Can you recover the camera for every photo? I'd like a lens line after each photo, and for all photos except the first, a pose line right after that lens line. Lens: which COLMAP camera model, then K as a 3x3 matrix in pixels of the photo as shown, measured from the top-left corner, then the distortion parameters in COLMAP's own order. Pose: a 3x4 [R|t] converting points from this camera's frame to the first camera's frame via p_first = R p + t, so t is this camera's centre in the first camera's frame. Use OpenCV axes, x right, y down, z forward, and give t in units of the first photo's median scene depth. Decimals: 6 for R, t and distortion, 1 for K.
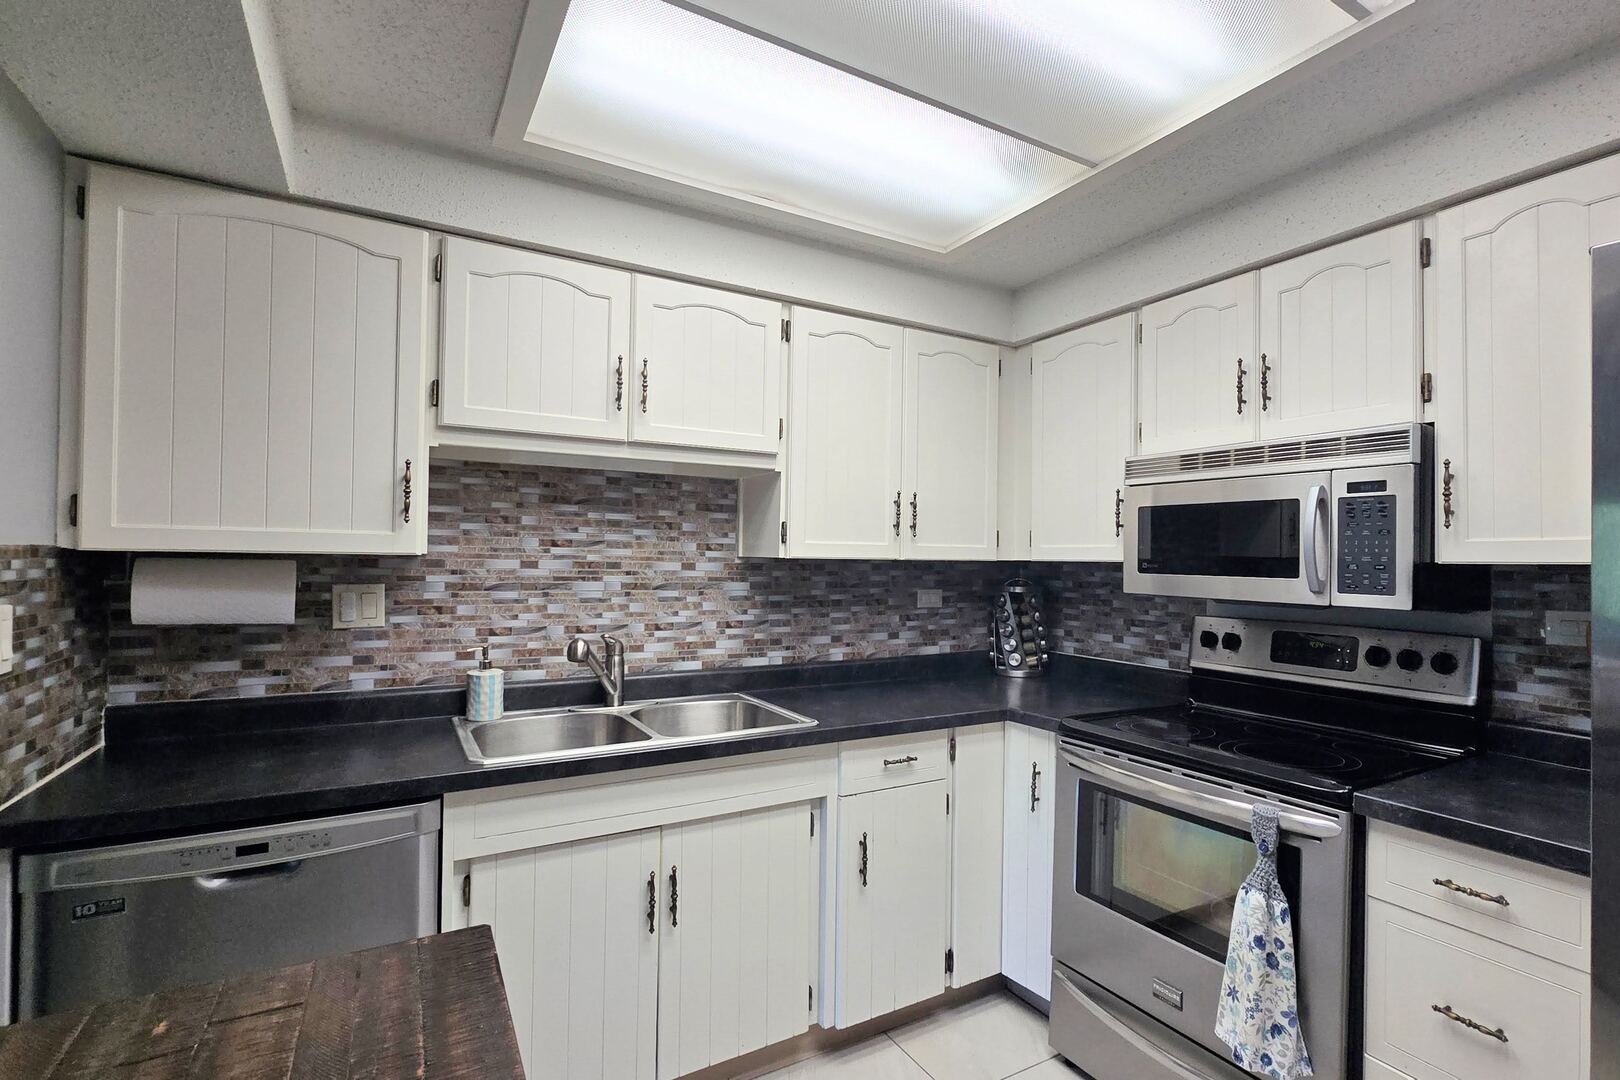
lens RADIAL K [[787.3, 0, 890.8], [0, 787.3, 551.9], [0, 0, 1]] dist [0.009879, -0.000148]
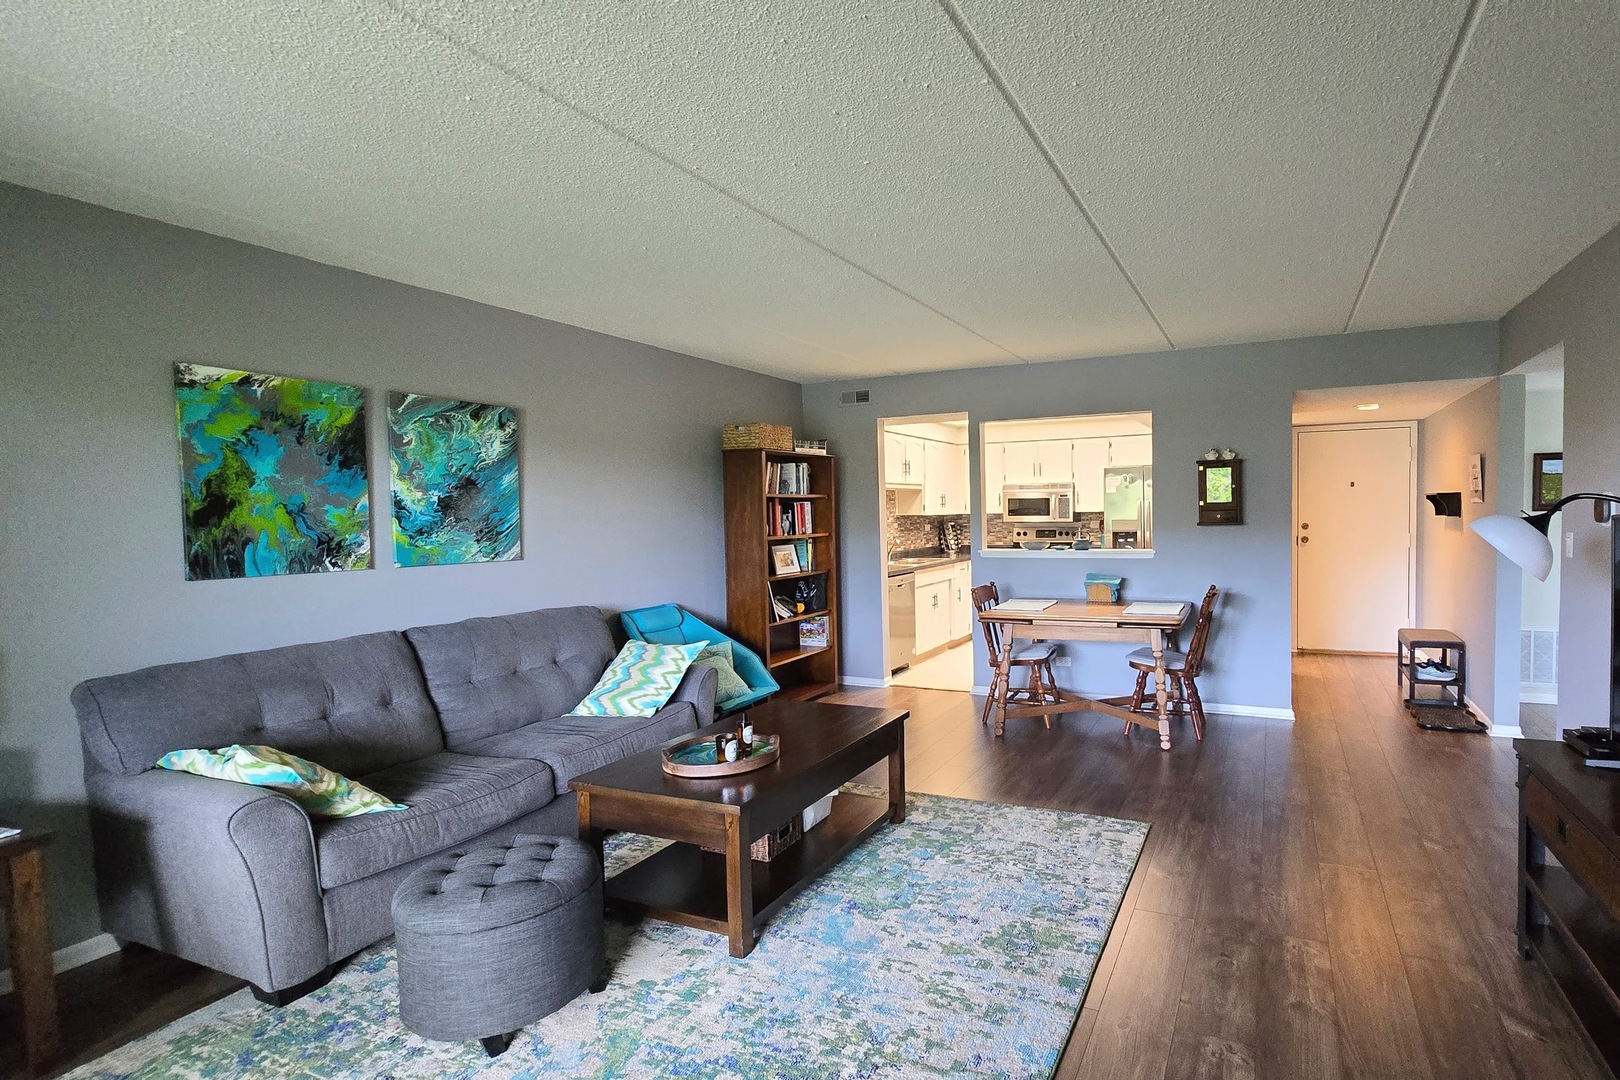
lens RADIAL K [[783.5, 0, 951.4], [0, 783.5, 541.3], [0, 0, 1]] dist [-0.004400, -0.000366]
pose [[0.817728, -0.049996, 0.573430, -1.958026], [0.022083, 0.998212, 0.055540, -0.063322], [-0.575182, -0.032754, 0.817370, -1.810159]]
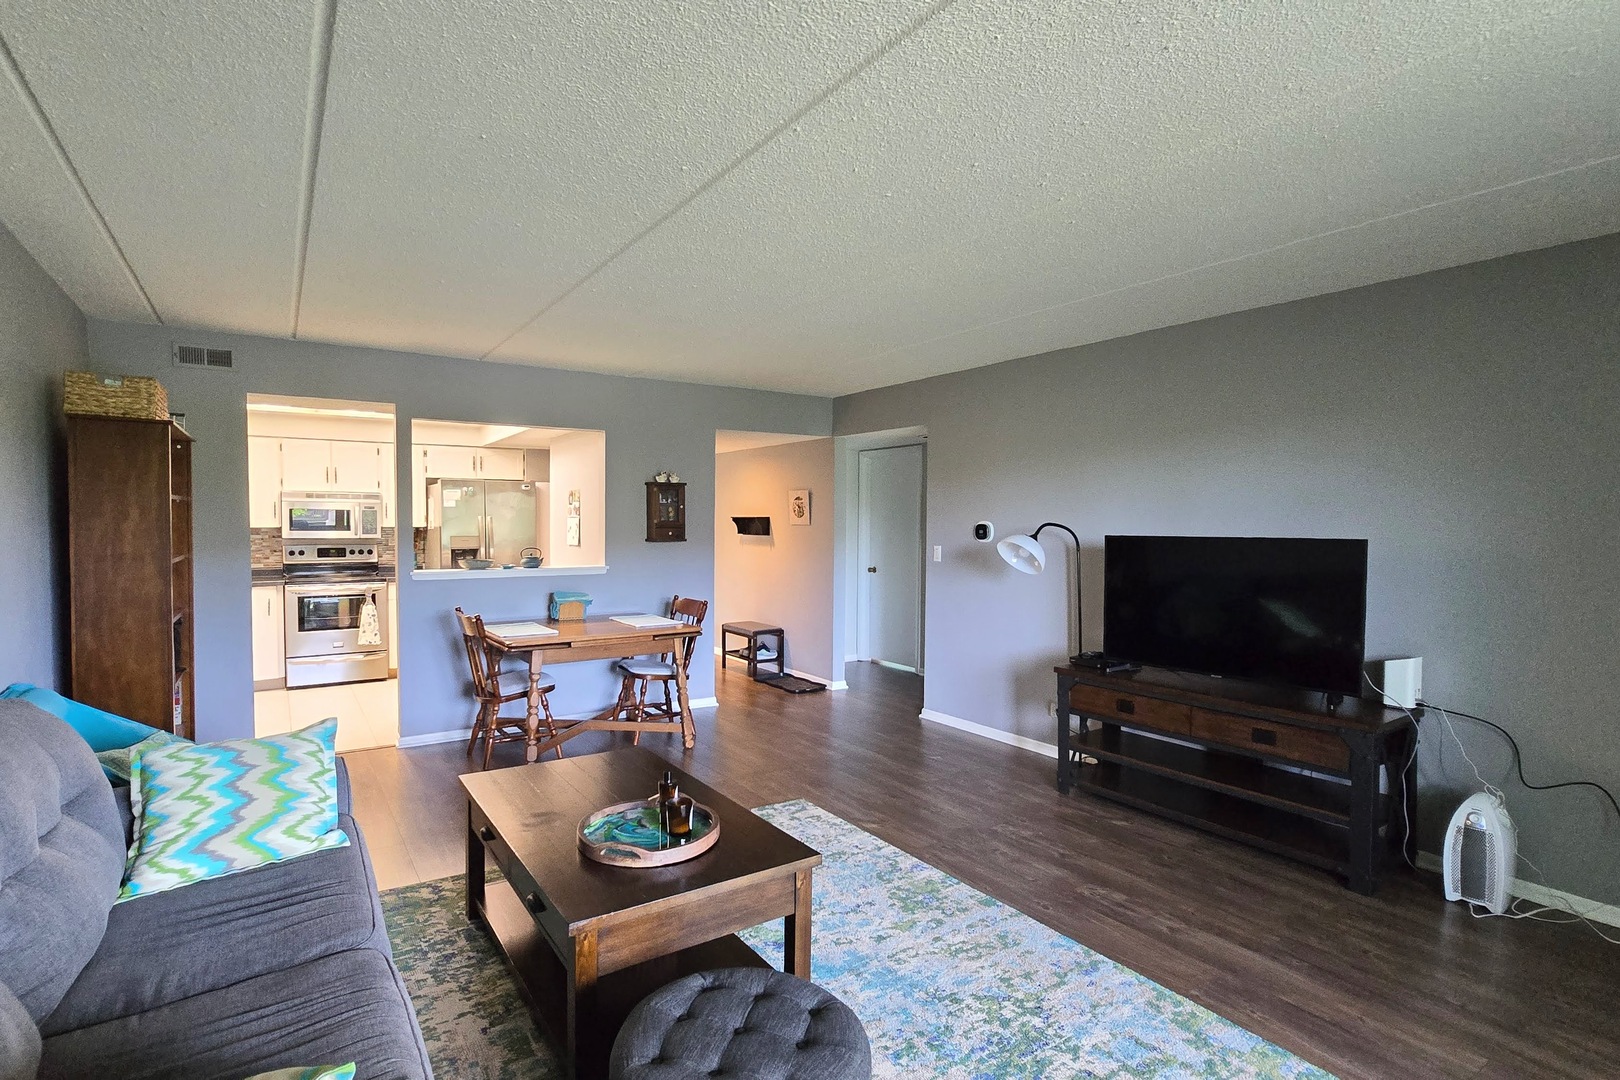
lens RADIAL K [[795.1, 0, 756.8], [0, 795.1, 543.0], [0, 0, 1]] dist [0.014730, 0.000053]
pose [[0.012968, -0.040088, 0.999112, -2.546810], [-0.014110, 0.999089, 0.040270, -0.069790], [-0.999816, -0.014619, 0.012390, -0.754584]]
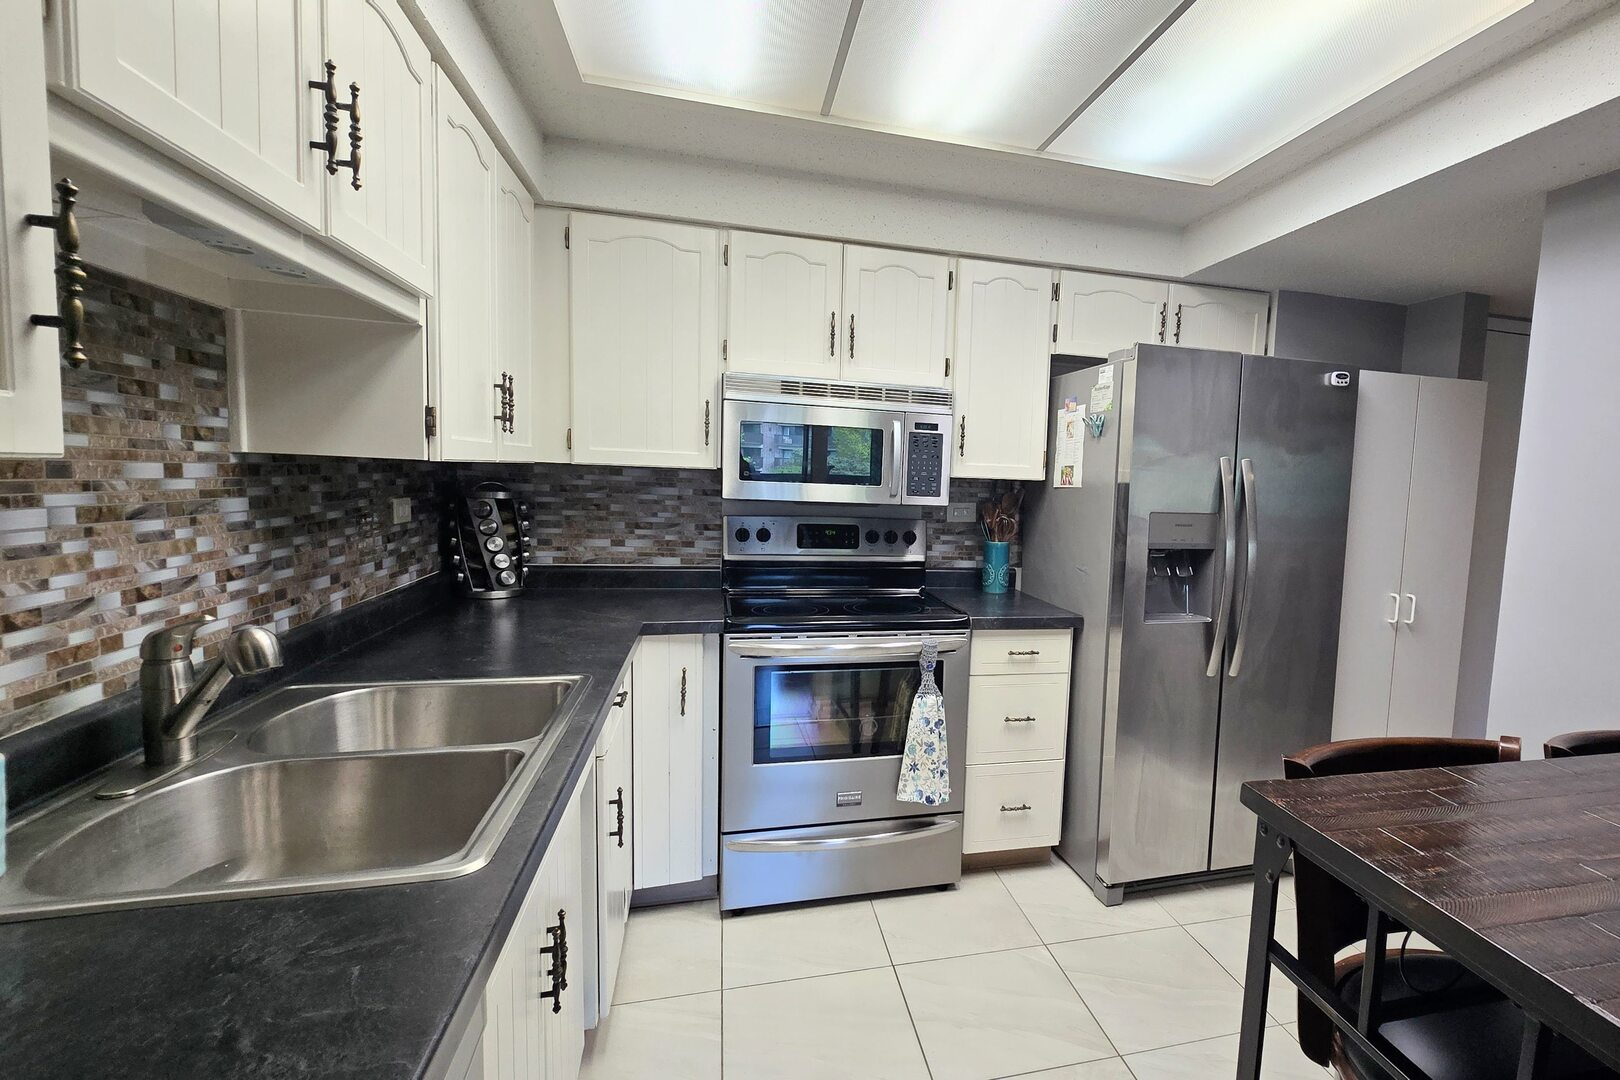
lens RADIAL K [[783.5, 0, 951.4], [0, 783.5, 541.3], [0, 0, 1]] dist [-0.004400, -0.000366]
pose [[0.272487, -0.082632, 0.958605, -0.643398], [-0.046471, 0.994012, 0.098893, -0.009946], [-0.961037, -0.071495, 0.267015, 0.395114]]
